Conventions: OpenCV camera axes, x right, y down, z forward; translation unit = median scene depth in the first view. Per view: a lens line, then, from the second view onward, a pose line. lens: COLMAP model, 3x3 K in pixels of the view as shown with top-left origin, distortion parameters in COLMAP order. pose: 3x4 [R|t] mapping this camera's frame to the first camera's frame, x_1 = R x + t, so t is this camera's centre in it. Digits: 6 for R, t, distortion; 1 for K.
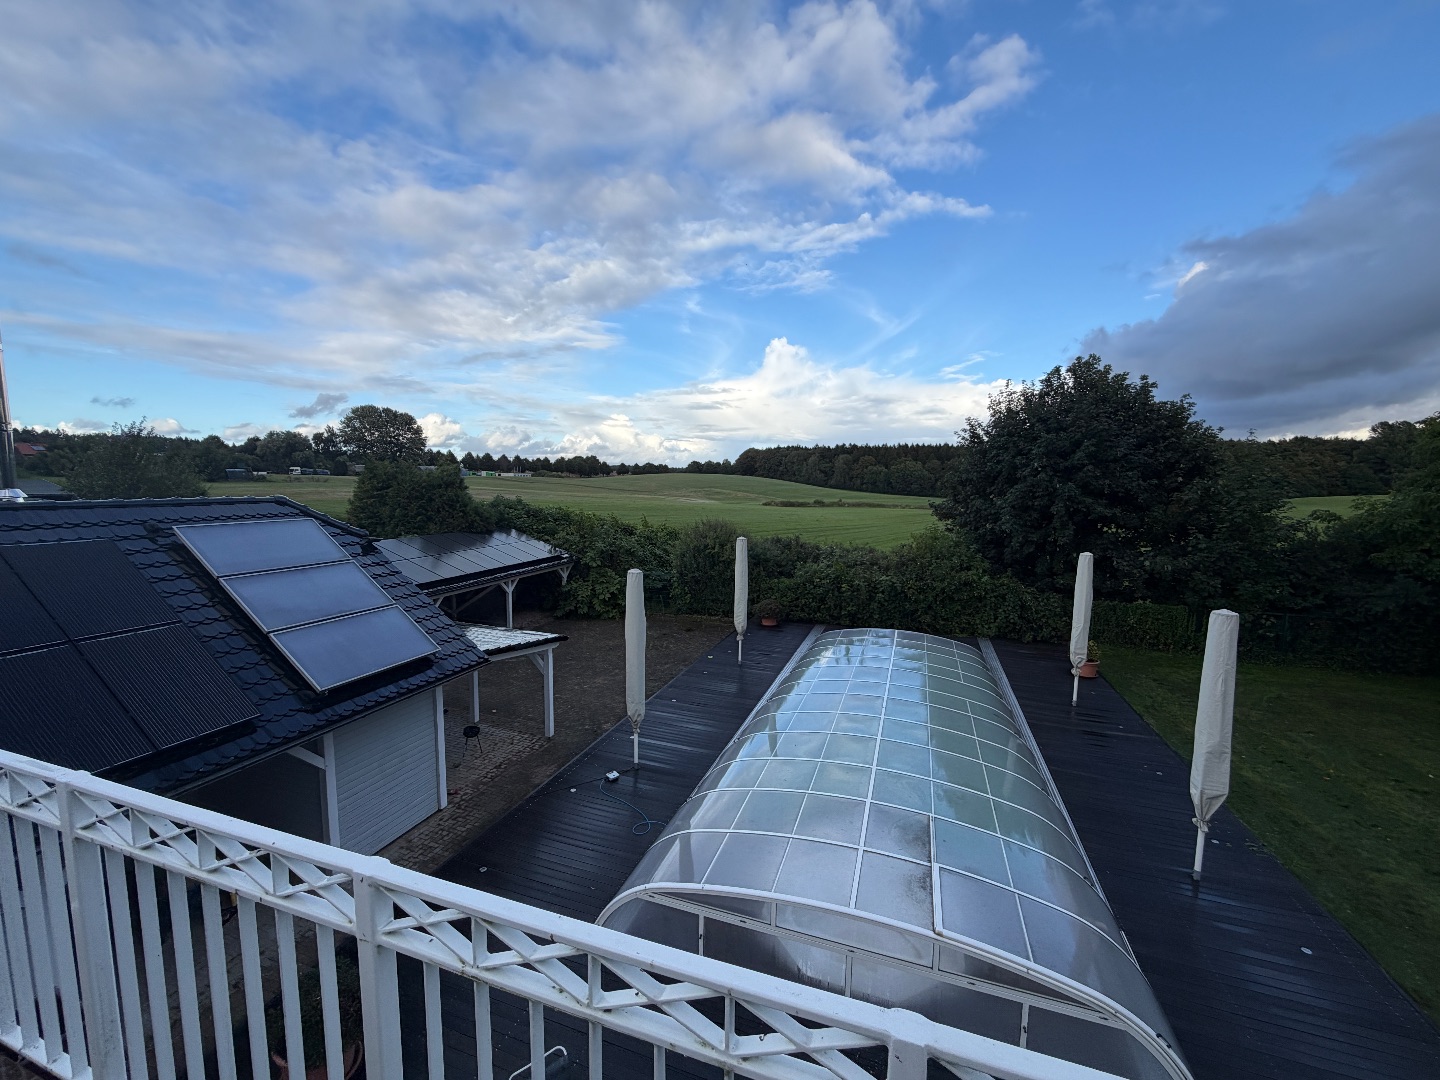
lens RADIAL K [[577.0, 0, 710.8], [0, 577.0, 536.3], [0, 0, 1]] dist [-0.000288, 0.000124]
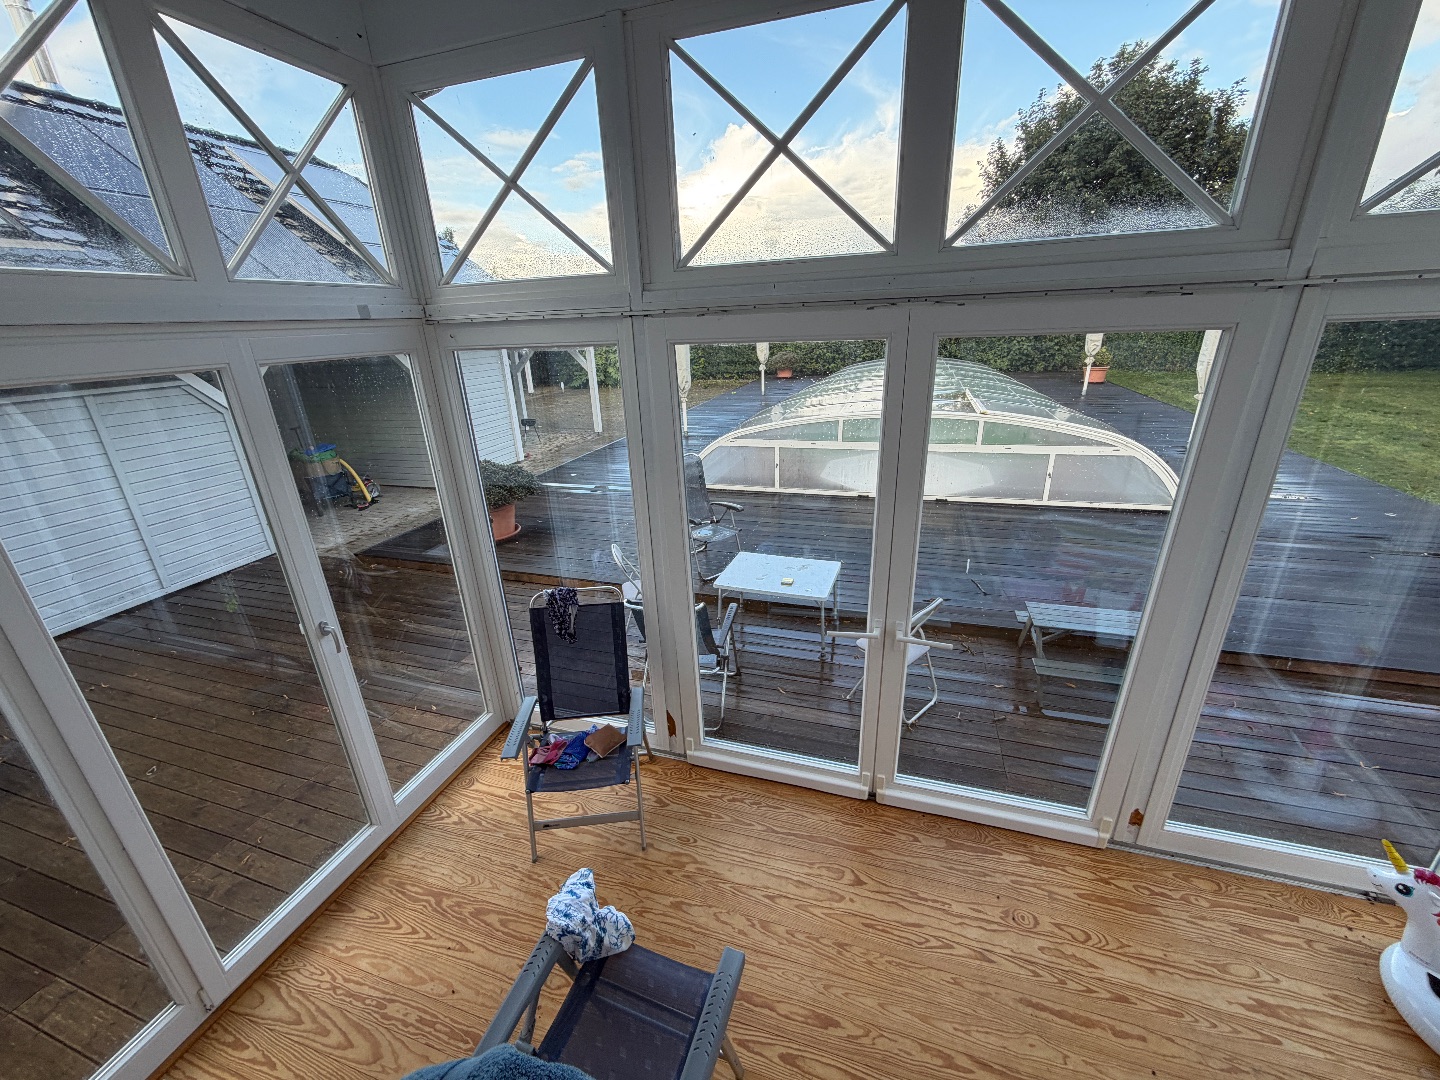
lens RADIAL K [[577.0, 0, 710.8], [0, 577.0, 536.3], [0, 0, 1]] dist [-0.000288, 0.000124]
pose [[0.998627, -0.052319, 0.002702, -0.054495], [0.049758, 0.963358, 0.263564, 0.171101], [-0.016392, -0.263067, 0.964638, -0.062157]]
